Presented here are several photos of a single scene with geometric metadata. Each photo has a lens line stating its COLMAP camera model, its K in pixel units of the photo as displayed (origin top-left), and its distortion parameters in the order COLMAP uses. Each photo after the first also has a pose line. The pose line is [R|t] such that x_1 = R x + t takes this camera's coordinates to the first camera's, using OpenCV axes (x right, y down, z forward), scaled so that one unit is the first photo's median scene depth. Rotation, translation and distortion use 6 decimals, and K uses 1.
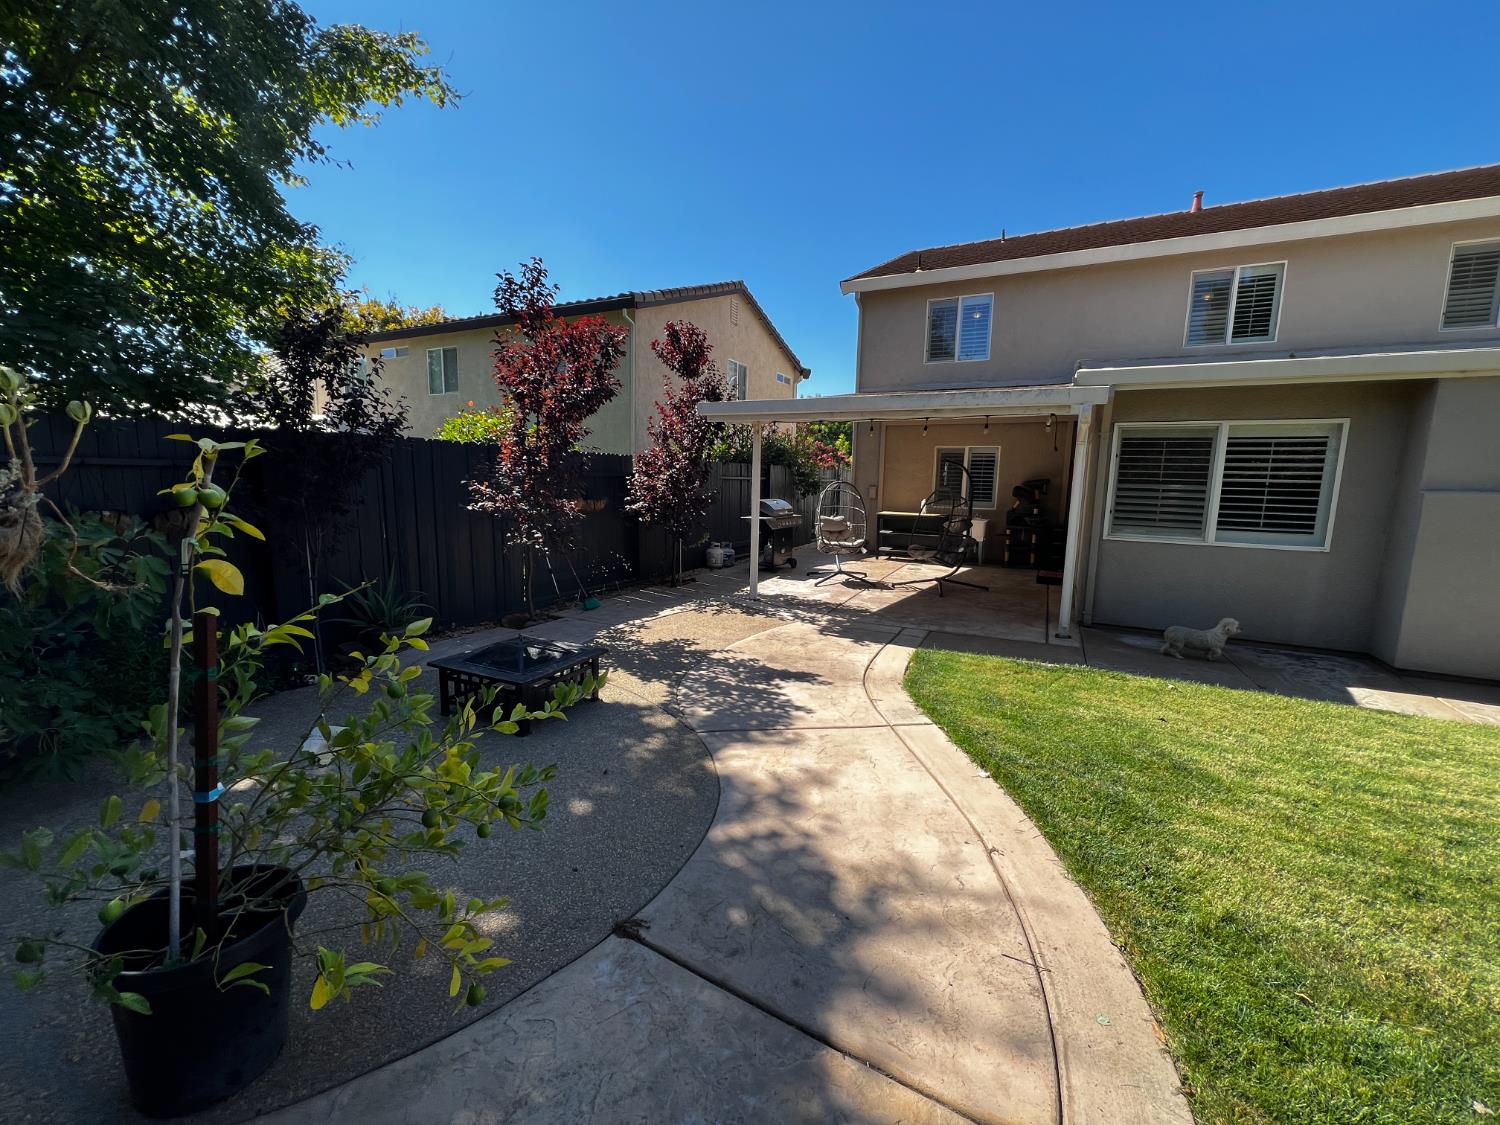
lens RADIAL K [[603.4, 0, 741.7], [0, 603.4, 564.5], [0, 0, 1]] dist [0.010415, 0.000083]
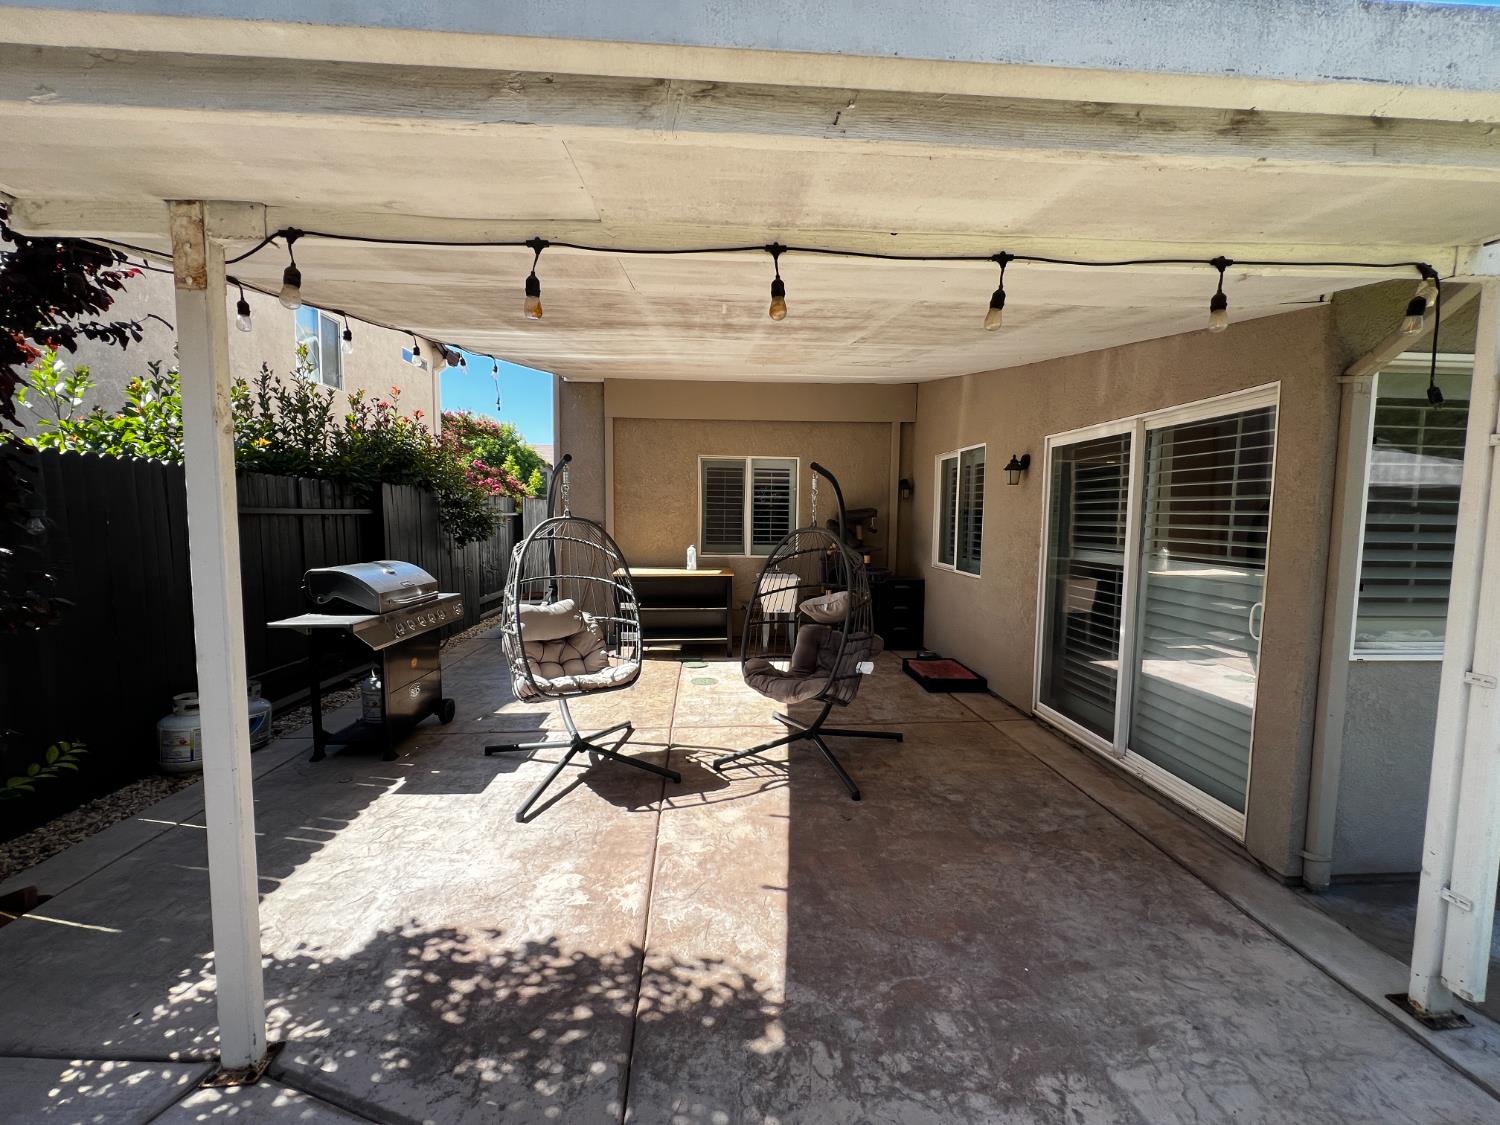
lens RADIAL K [[603.4, 0, 741.7], [0, 603.4, 564.5], [0, 0, 1]] dist [0.010415, 0.000083]
pose [[0.858579, -0.054111, 0.509819, 0.046706], [0.082203, 0.996079, -0.032715, -0.064143], [-0.506049, 0.069996, 0.859660, 0.462550]]
